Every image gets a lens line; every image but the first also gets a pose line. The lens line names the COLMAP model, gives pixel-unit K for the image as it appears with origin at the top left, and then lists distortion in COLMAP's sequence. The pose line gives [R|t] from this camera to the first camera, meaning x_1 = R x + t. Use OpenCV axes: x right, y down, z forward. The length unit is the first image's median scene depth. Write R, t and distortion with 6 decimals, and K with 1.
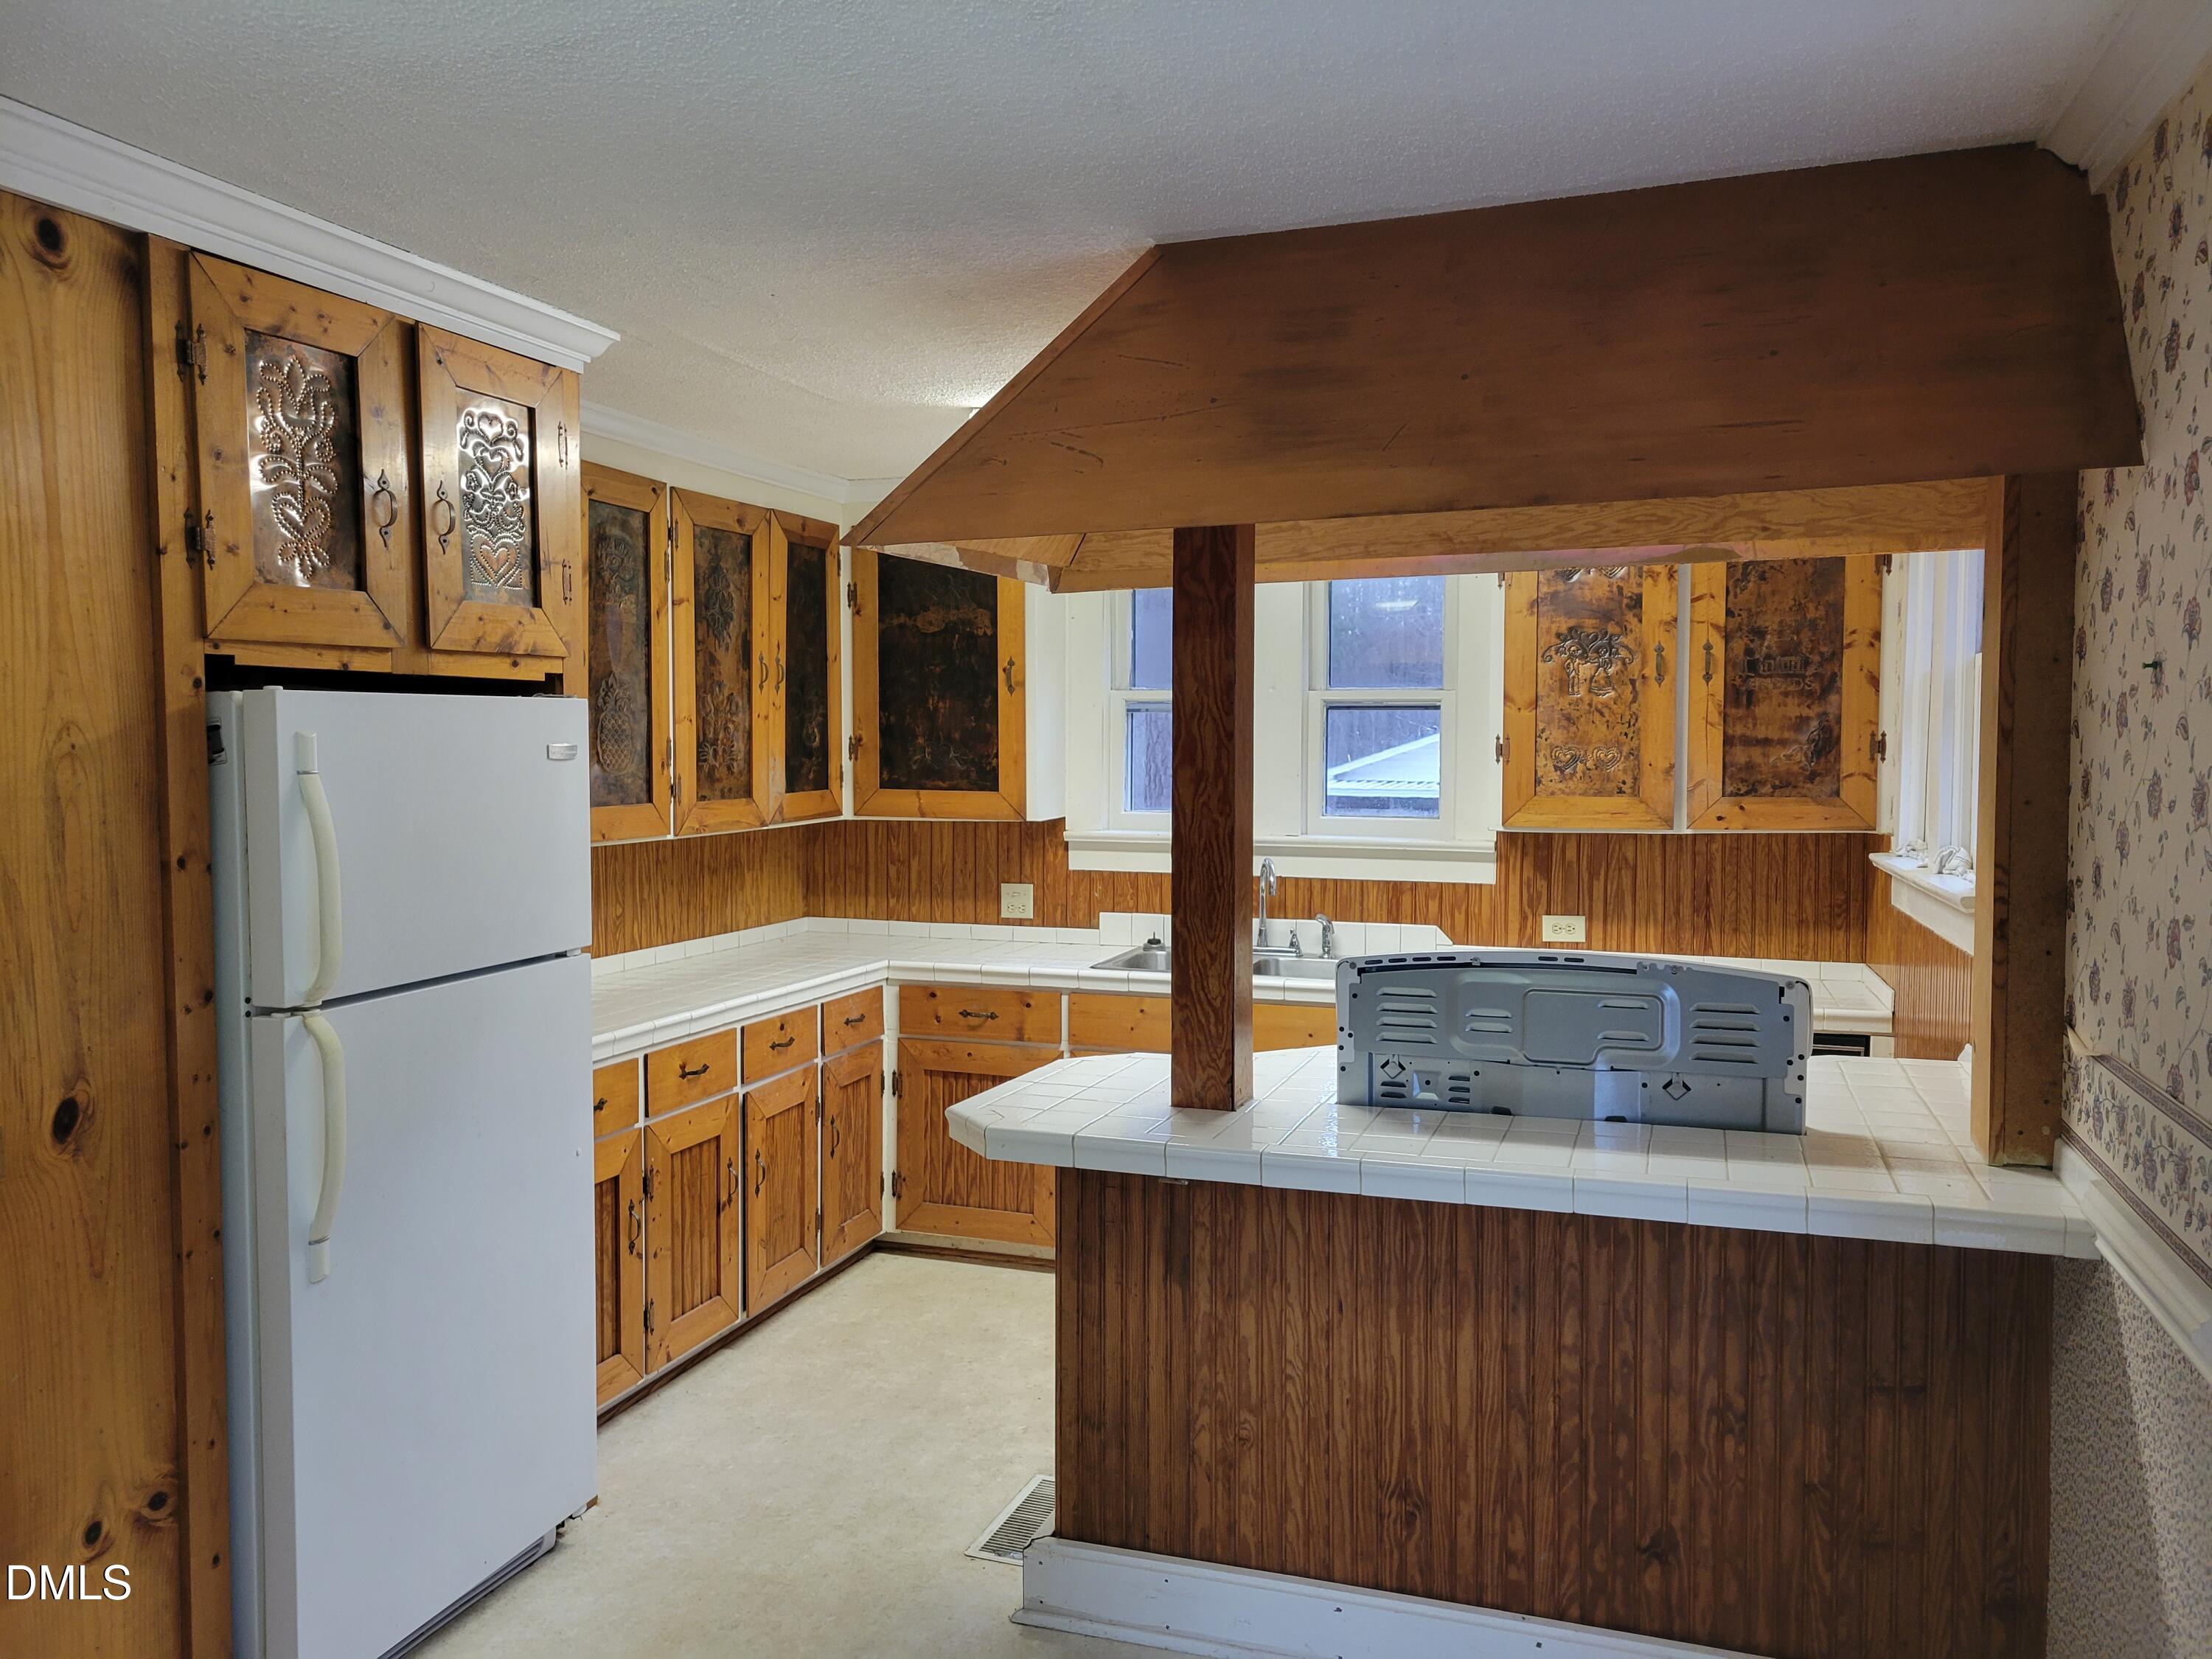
lens RADIAL K [[1646.1, 0, 1092.1], [0, 1646.1, 827.6], [0, 0, 1]] dist [0.055152, -0.031680]
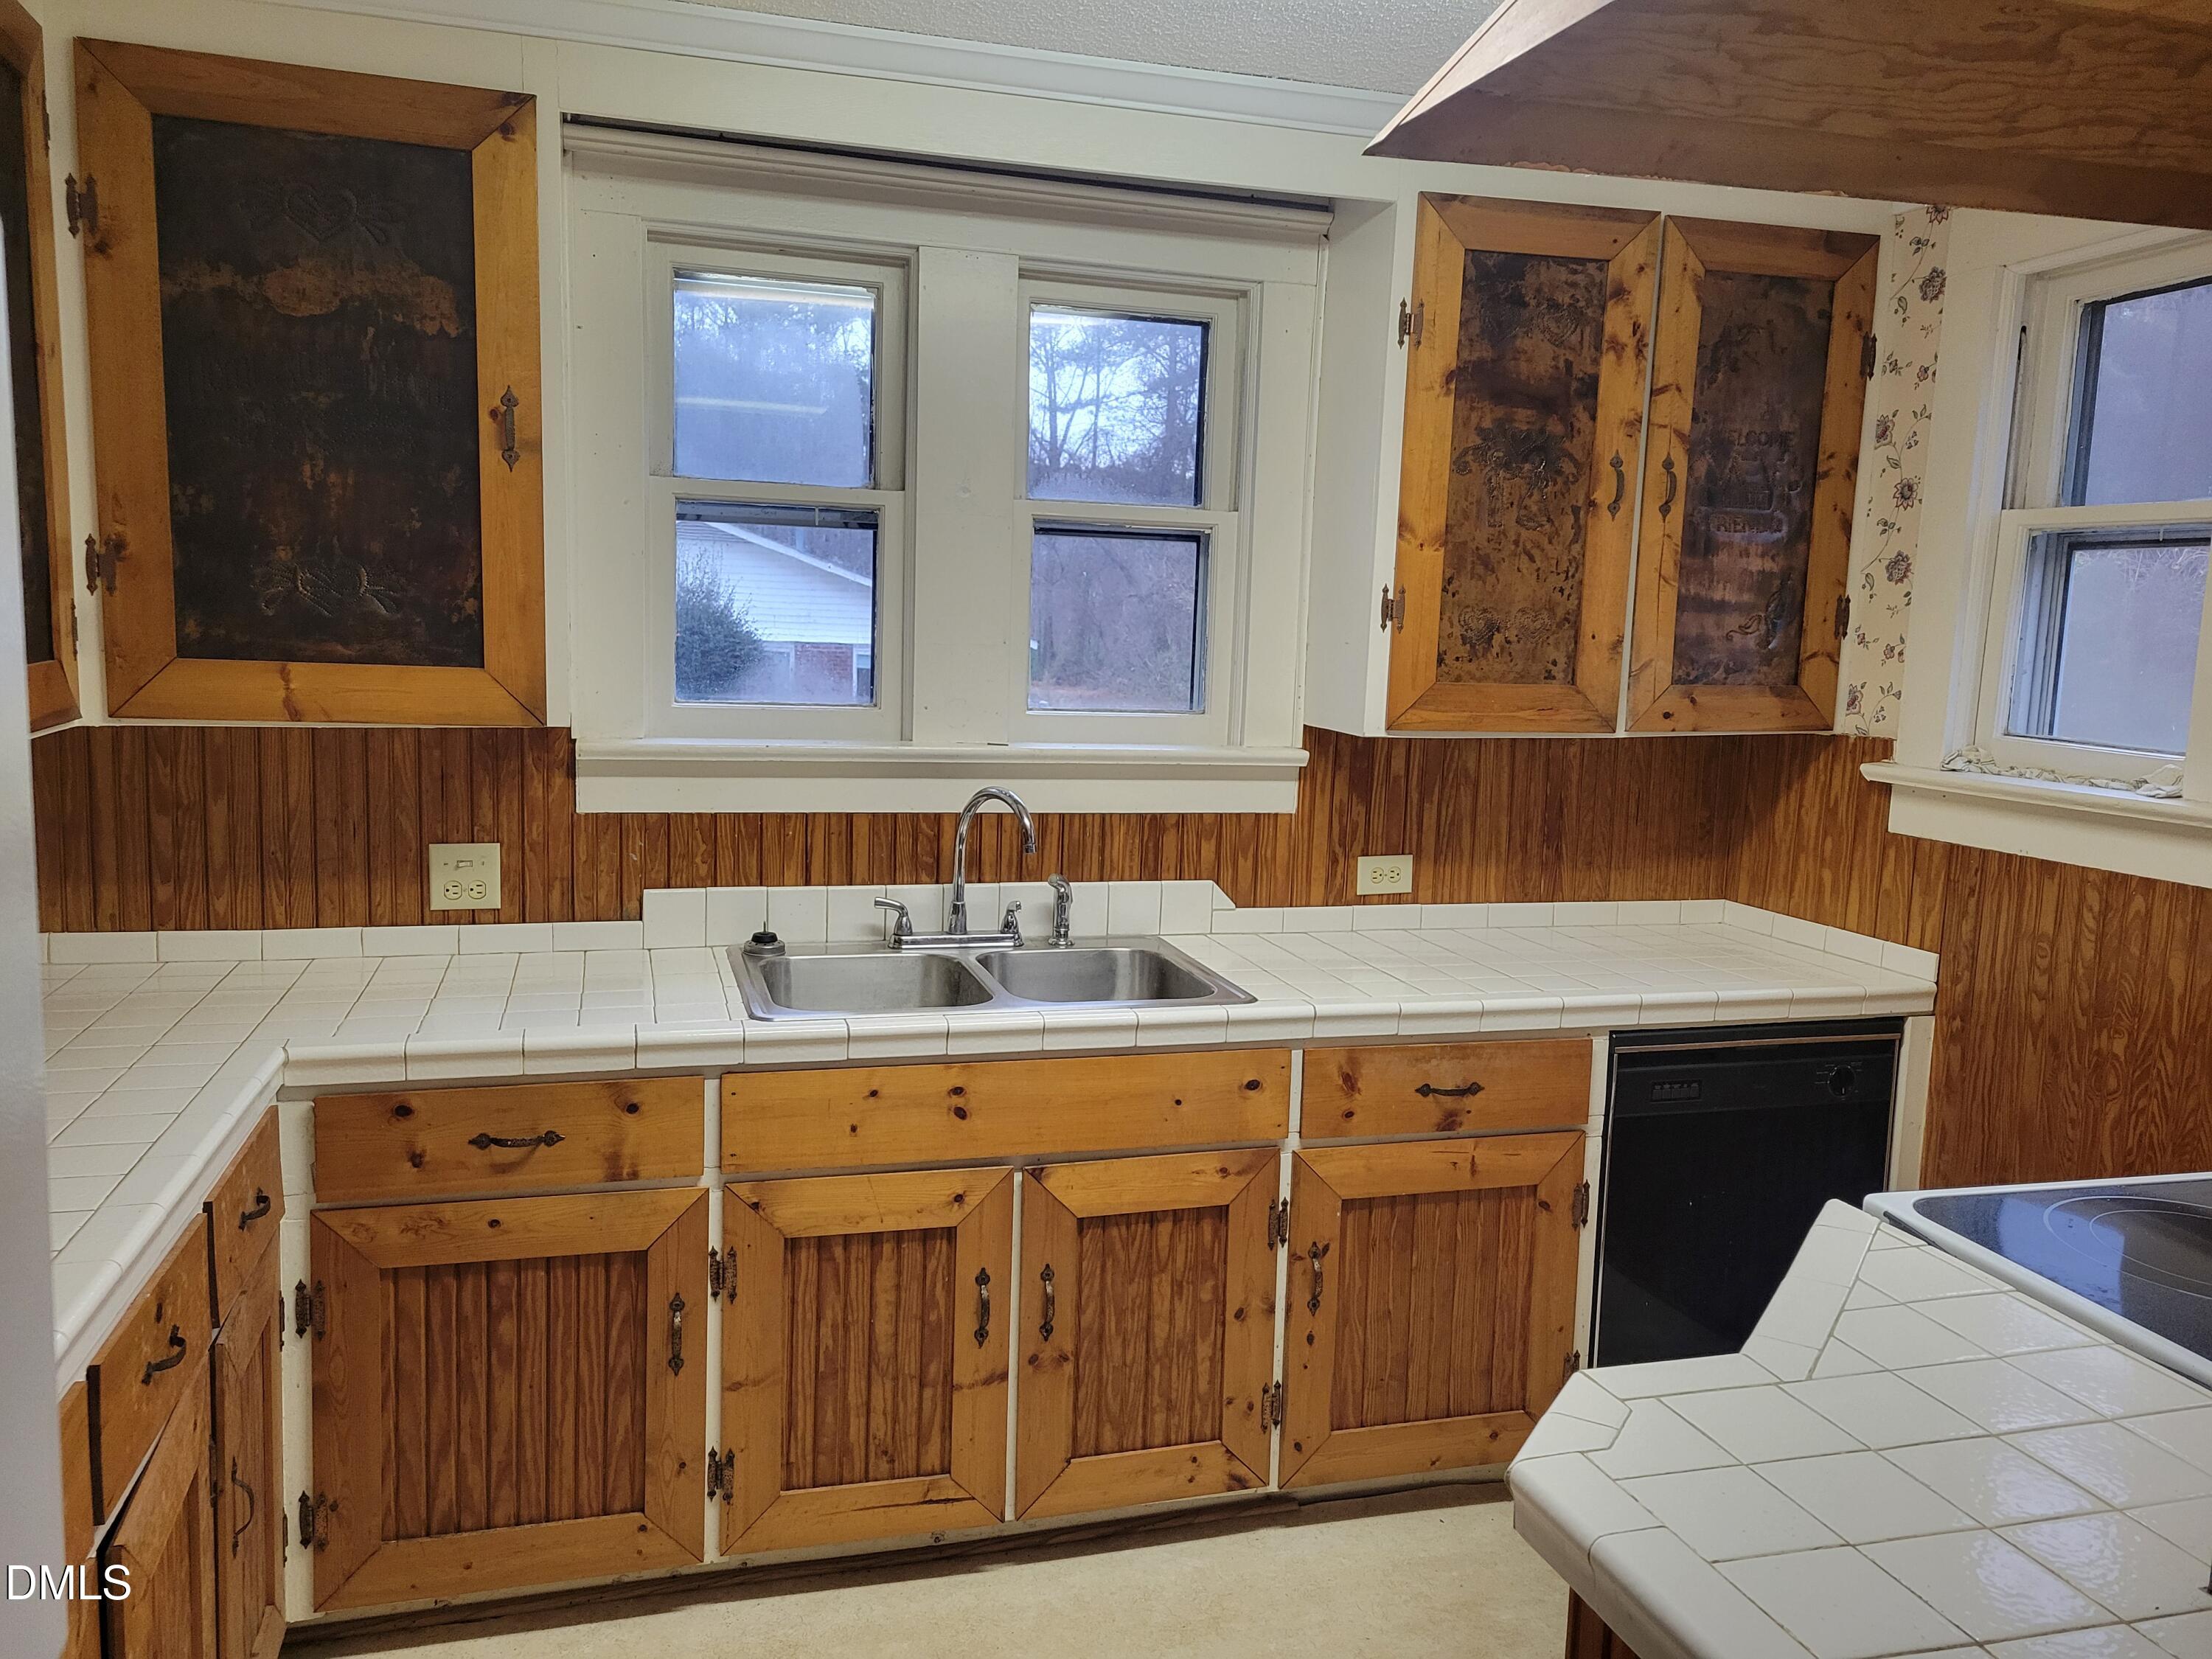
lens RADIAL K [[1646.1, 0, 1092.0], [0, 1646.1, 820.0], [0, 0, 1]] dist [0.055152, -0.031680]
pose [[0.821301, -0.050052, 0.568296, -0.220079], [-0.000085, 0.996133, 0.087857, -0.023099], [-0.570495, -0.072205, 0.818121, 0.568294]]
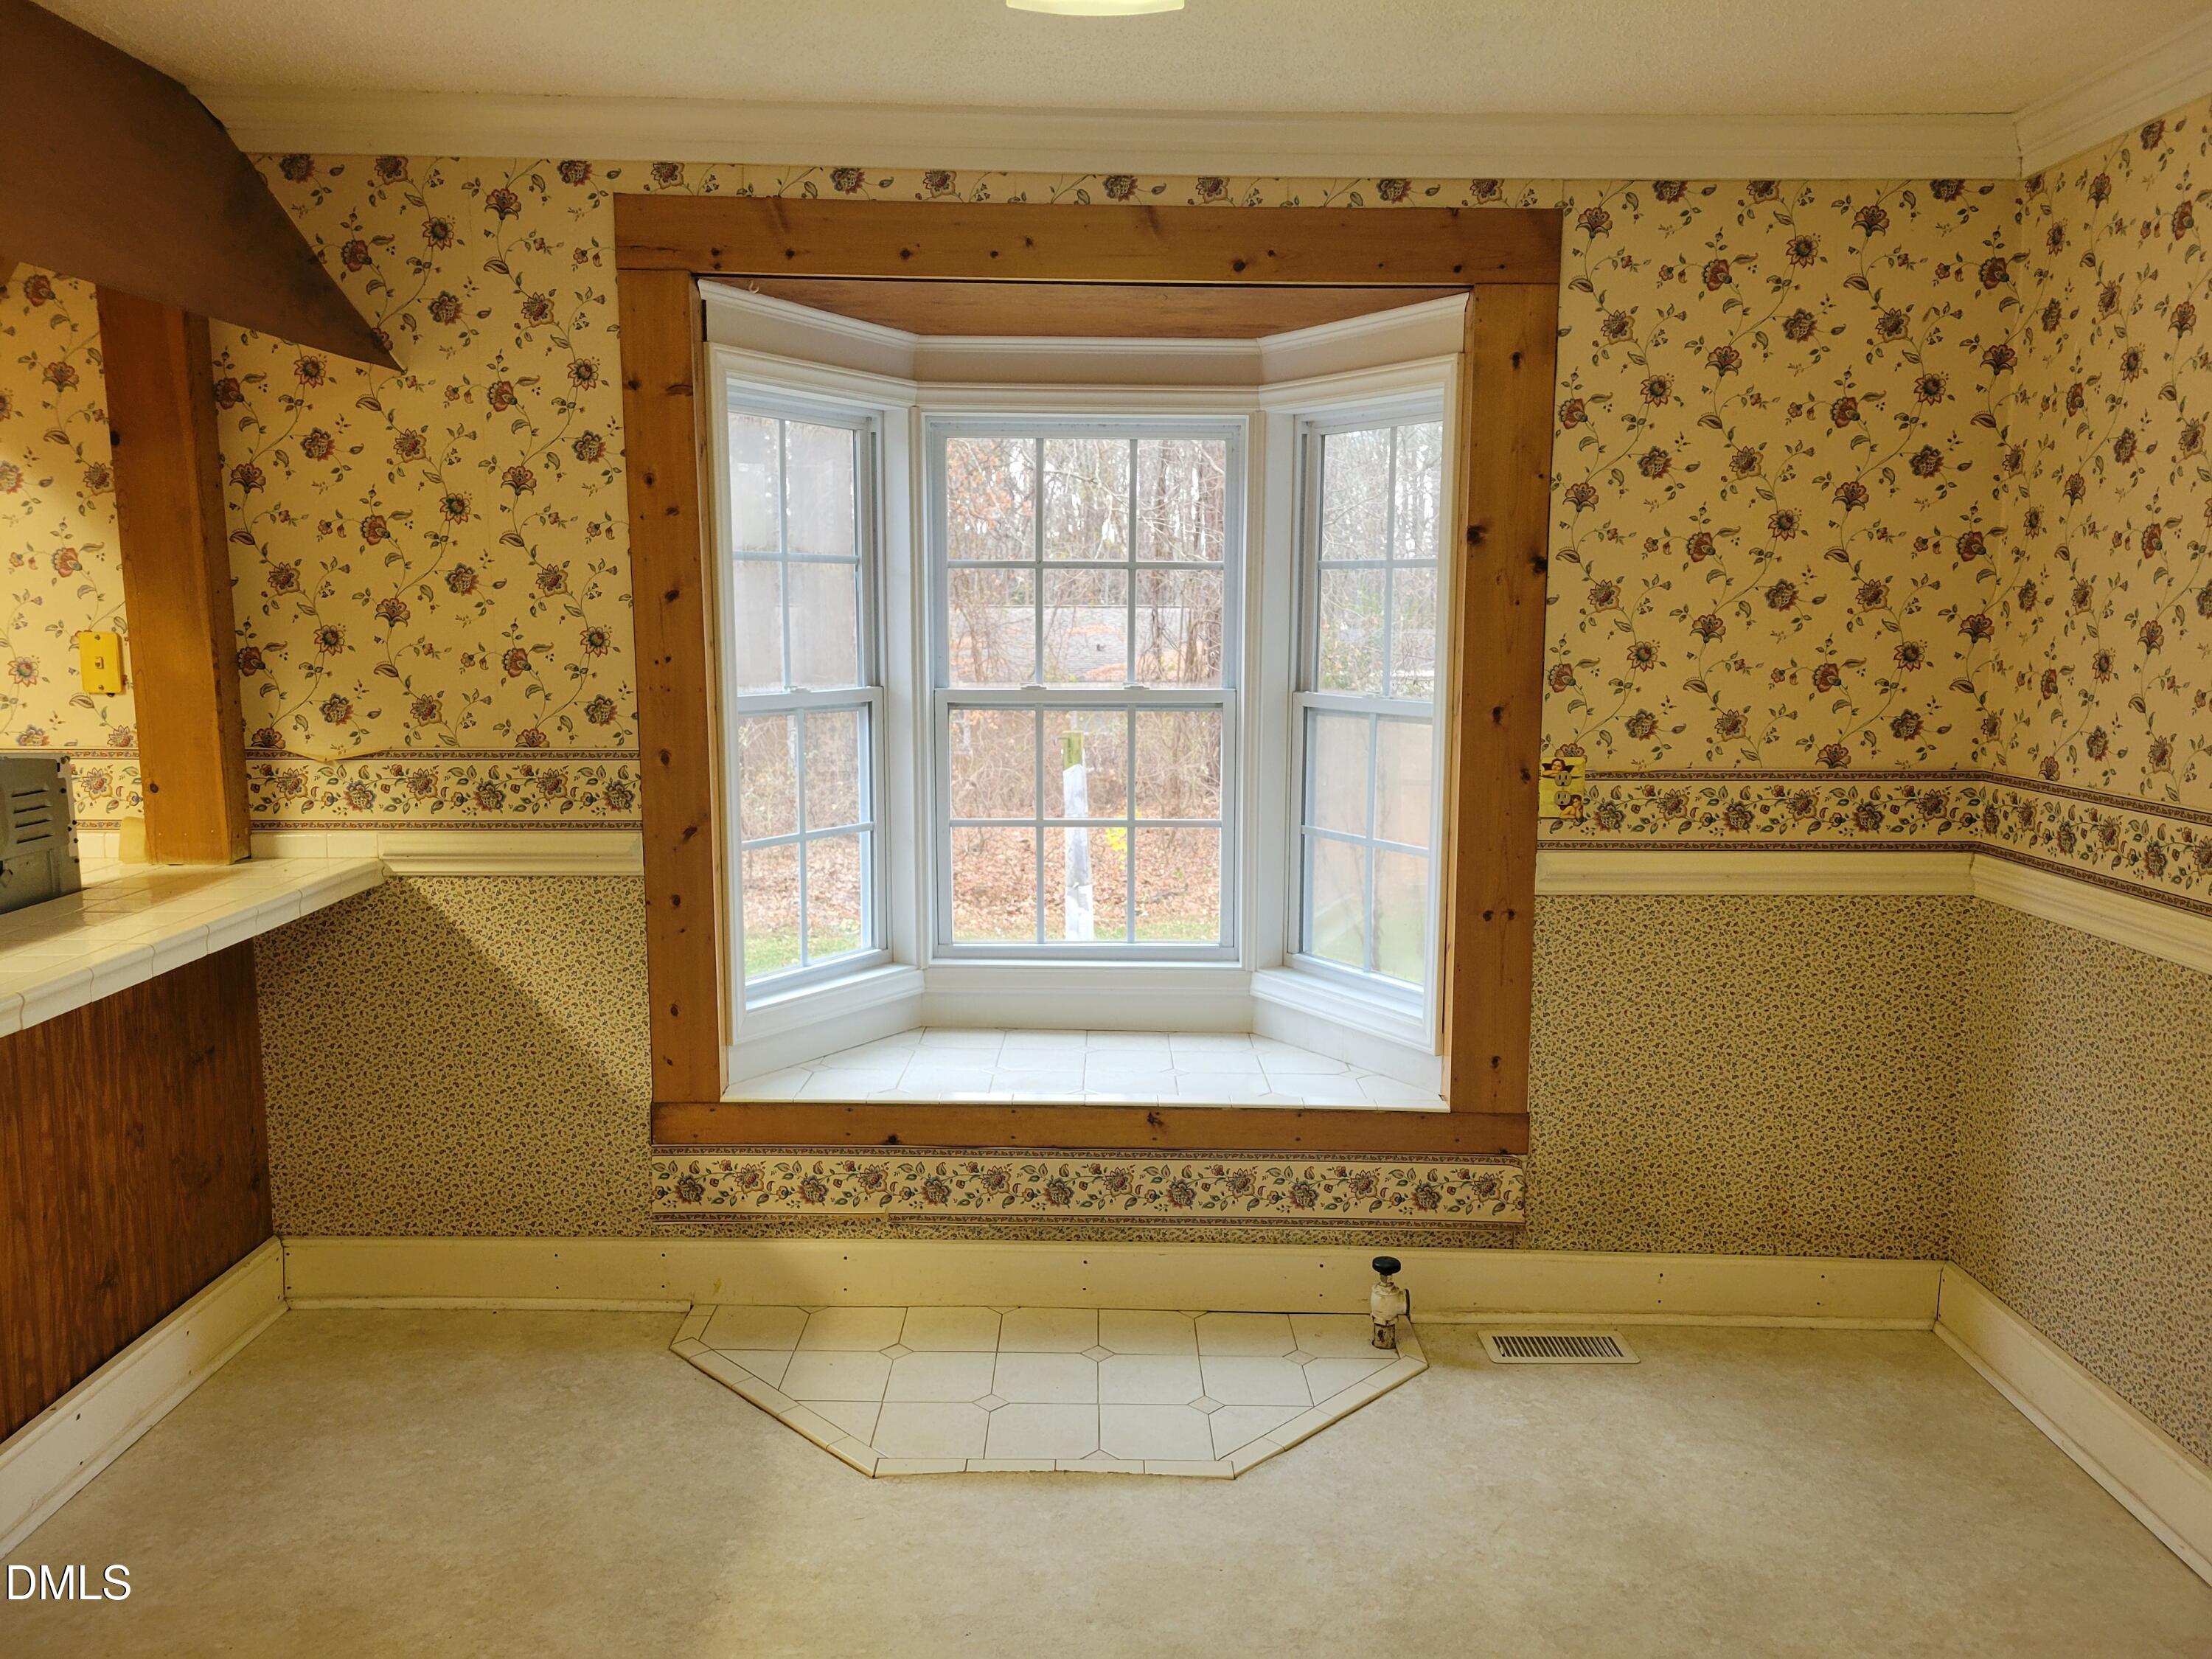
lens RADIAL K [[1646.1, 0, 1104.4], [0, 1646.1, 837.4], [0, 0, 1]] dist [0.055152, -0.031680]
pose [[-0.330102, -0.132838, 0.934552, -0.514458], [0.052909, 0.985888, 0.158824, 0.002329], [-0.942461, 0.101875, -0.318415, 0.412613]]
